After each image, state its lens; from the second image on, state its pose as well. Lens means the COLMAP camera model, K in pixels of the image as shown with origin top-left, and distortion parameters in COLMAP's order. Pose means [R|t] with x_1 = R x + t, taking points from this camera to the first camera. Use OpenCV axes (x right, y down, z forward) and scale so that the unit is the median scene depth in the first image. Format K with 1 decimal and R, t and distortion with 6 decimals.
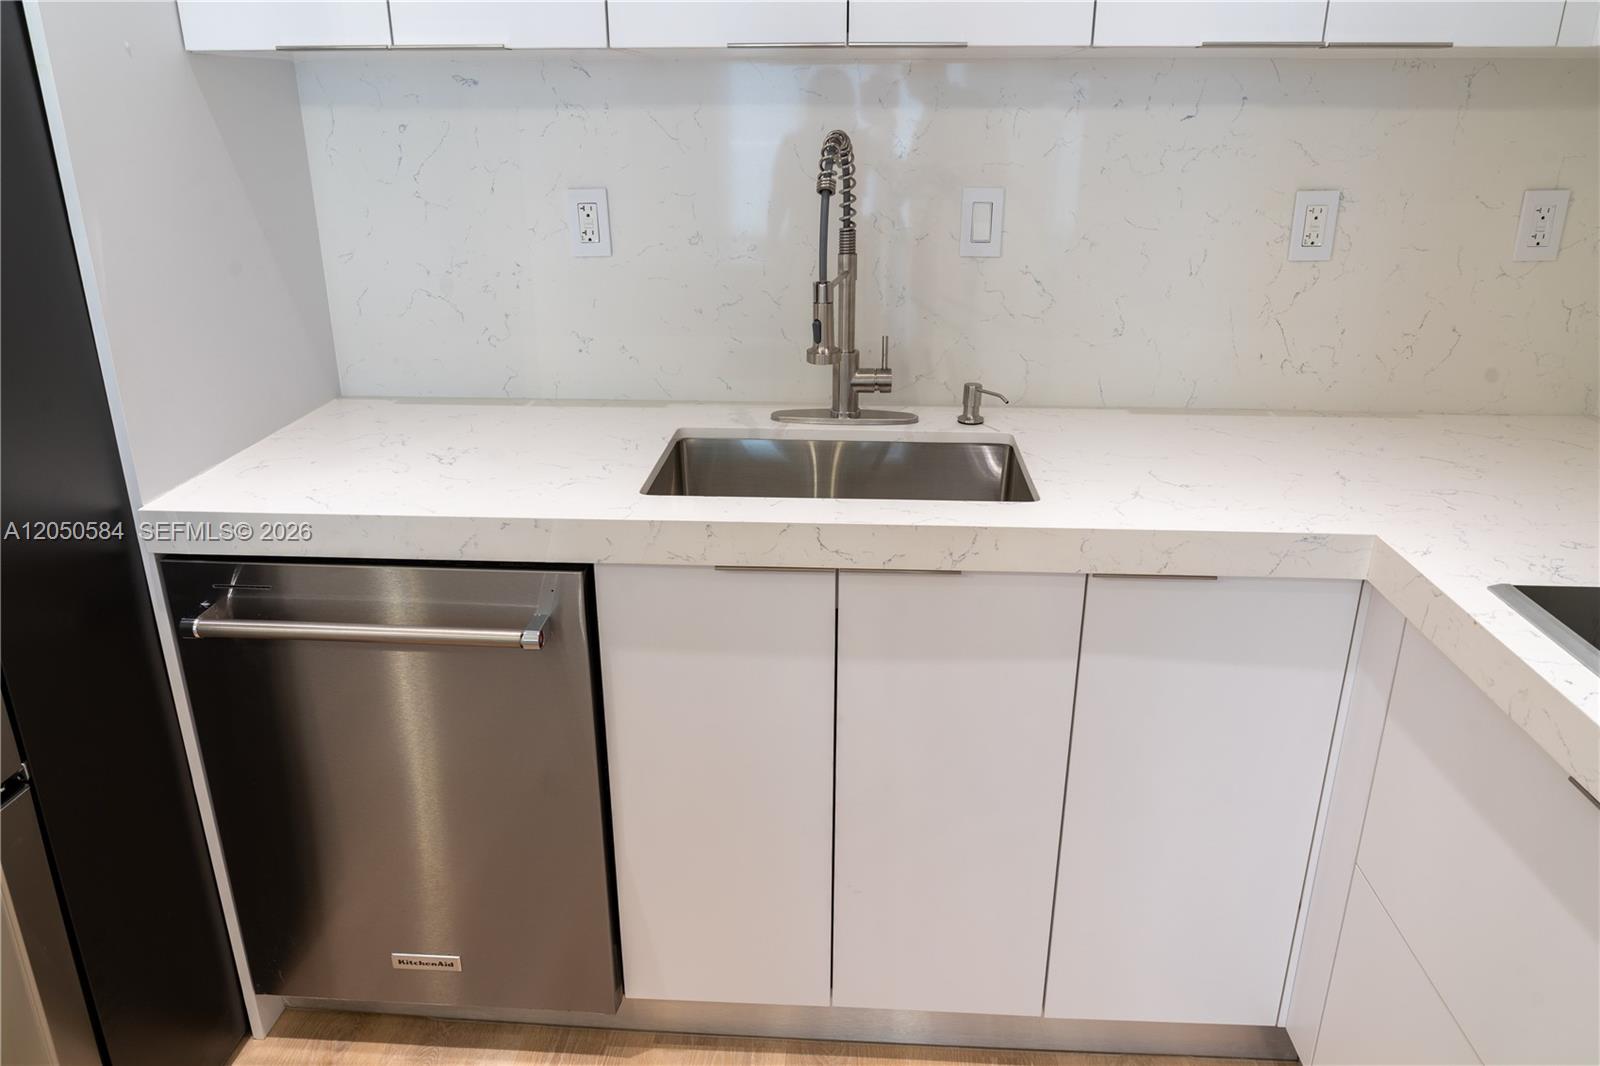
lens RADIAL K [[1122.6, 0, 798.8], [0, 1122.6, 529.0], [0, 0, 1]] dist [-0.019924, 0.009289]
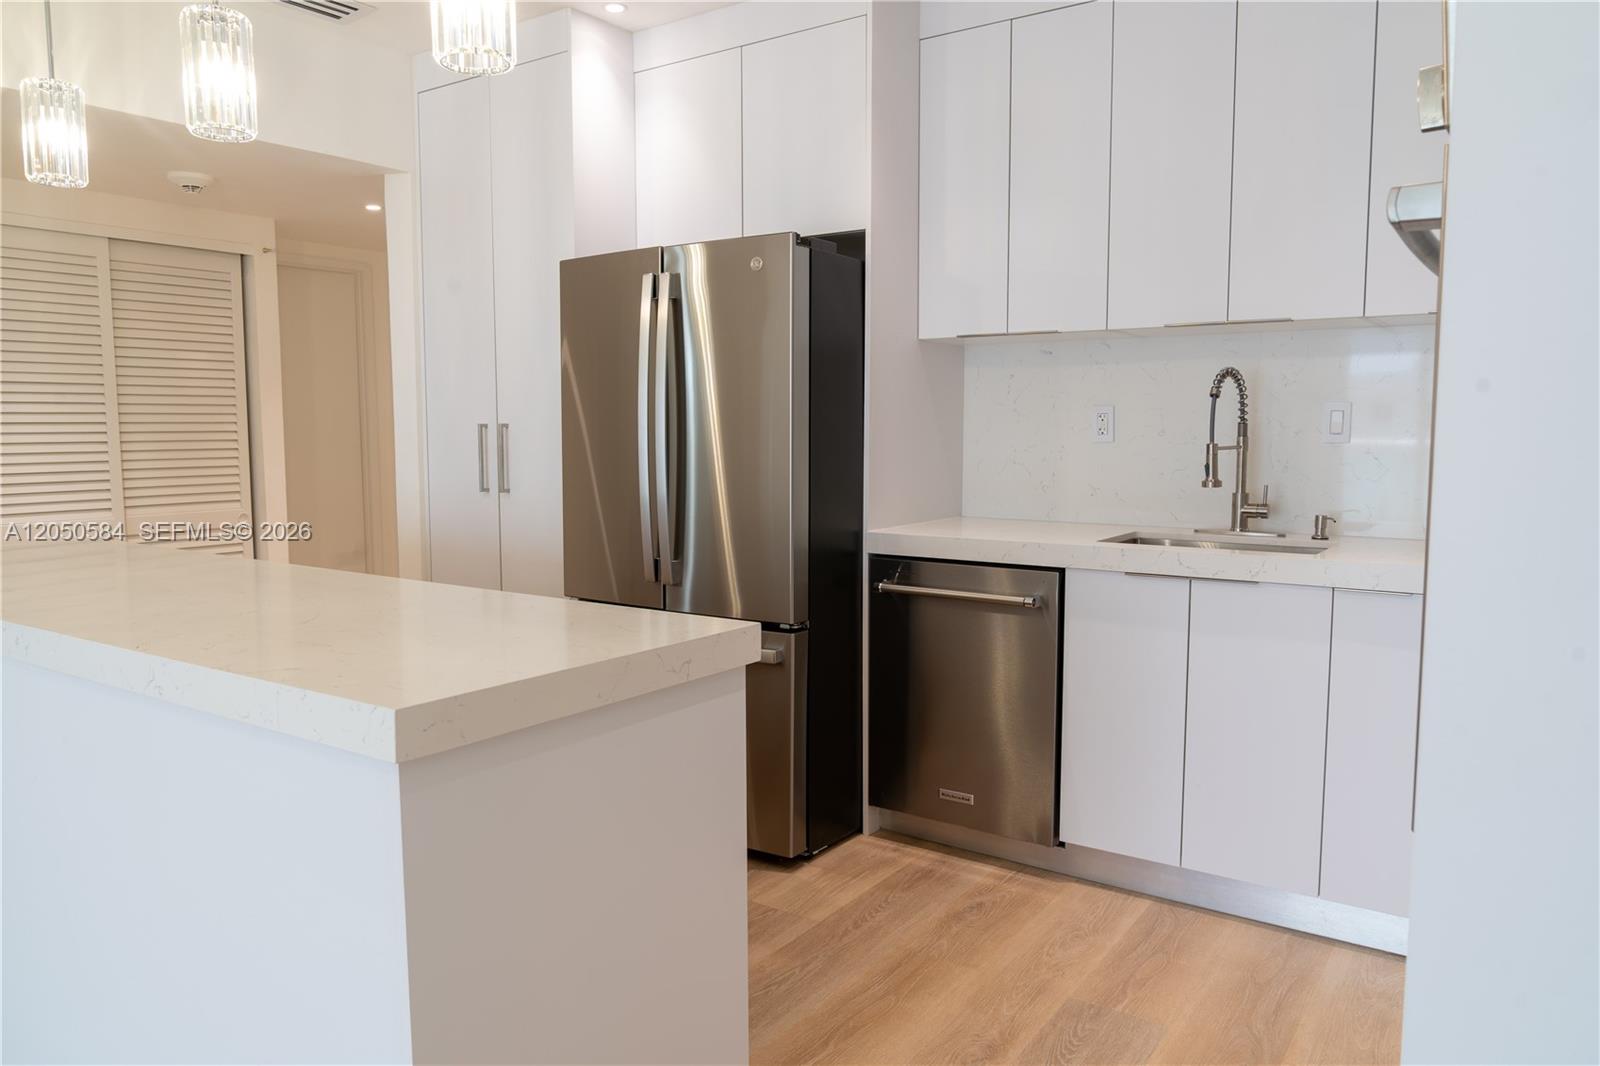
lens RADIAL K [[1104.1, 0, 800.0], [0, 1104.1, 531.2], [0, 0, 1]] dist [-0.017327, 0.006302]
pose [[0.850834, 0.049571, -0.523091, 0.354751], [-0.185282, 0.959896, -0.210405, 0.377473], [0.491682, 0.275939, 0.825897, -0.701069]]
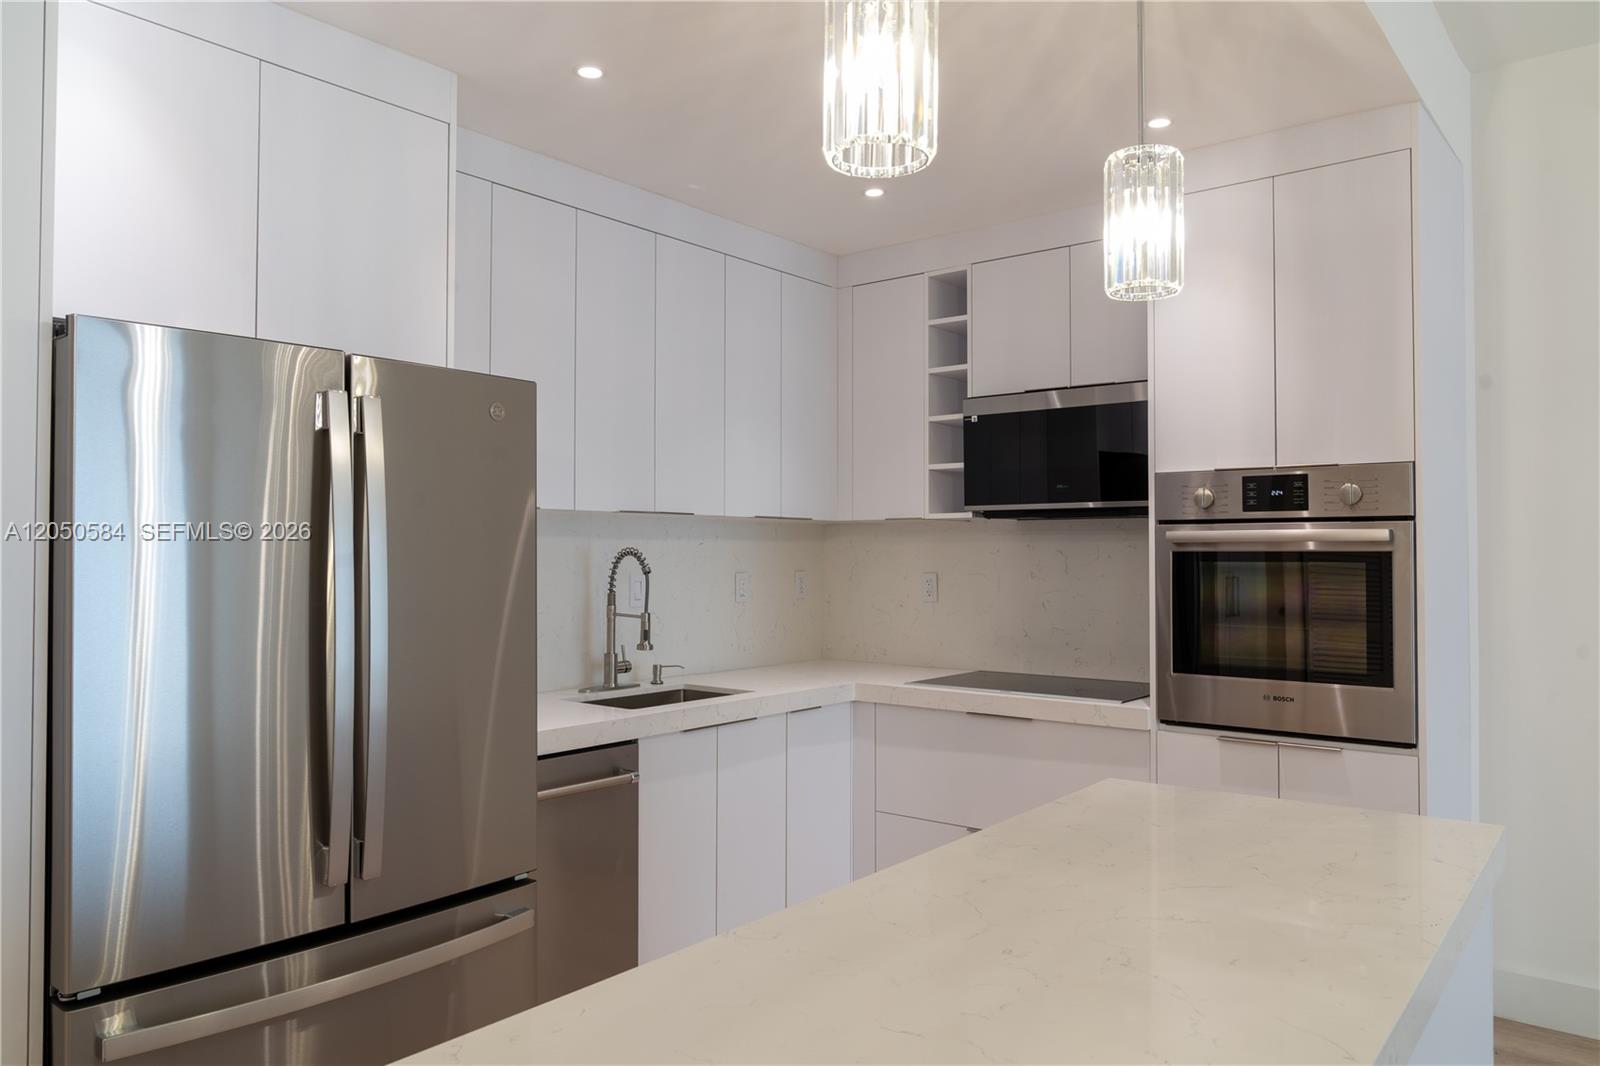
lens RADIAL K [[1111.7, 0, 799.9], [0, 1111.7, 531.8], [0, 0, 1]] dist [-0.014970, 0.005726]
pose [[0.579257, 0.017690, 0.814953, -1.388344], [0.286209, 0.931698, -0.223658, 0.179145], [-0.763246, 0.362803, 0.534630, -0.389643]]
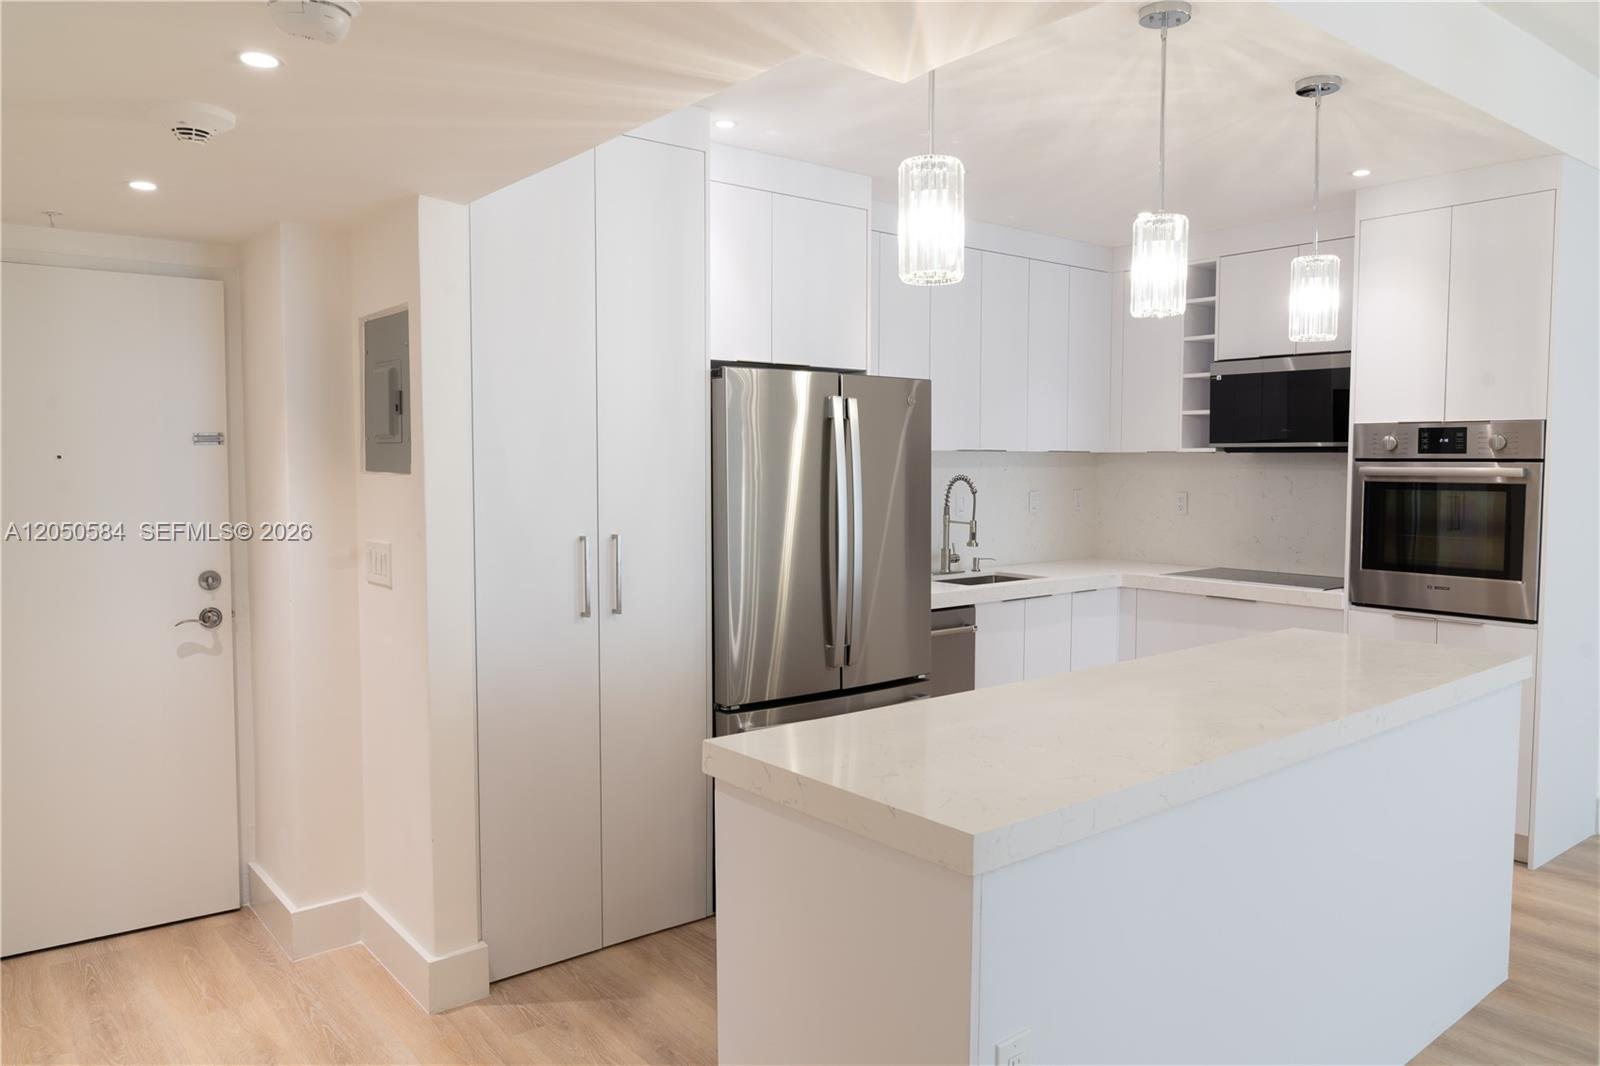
lens RADIAL K [[1119.5, 0, 805.1], [0, 1119.5, 529.2], [0, 0, 1]] dist [-0.012789, 0.006331]
pose [[0.737428, -0.039453, 0.674273, -2.153103], [0.235716, 0.950559, -0.202175, 0.286623], [-0.632960, 0.308026, 0.710268, -0.808910]]
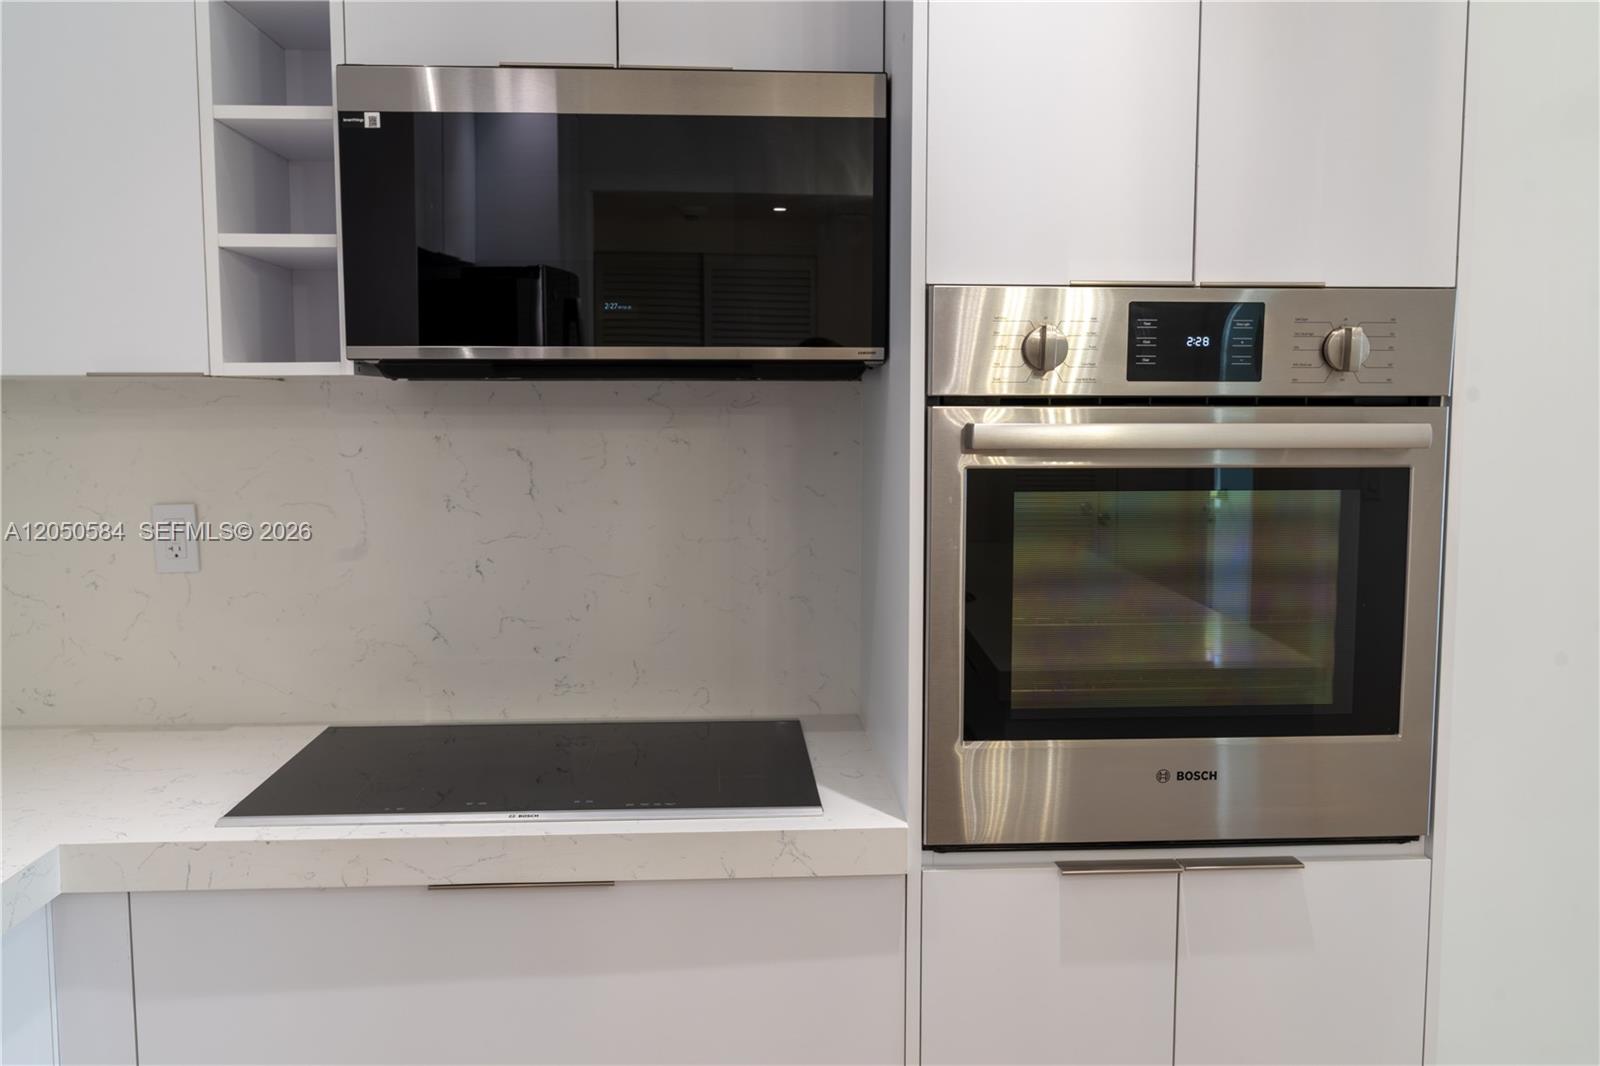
lens RADIAL K [[1348.3, 0, 796.7], [0, 1348.3, 530.6], [0, 0, 1]] dist [-0.005637, 0.003473]
pose [[-0.124568, -0.092657, 0.987875, -0.536308], [0.350899, 0.927175, 0.131211, -0.134866], [-0.928091, 0.362989, -0.082983, 0.301879]]
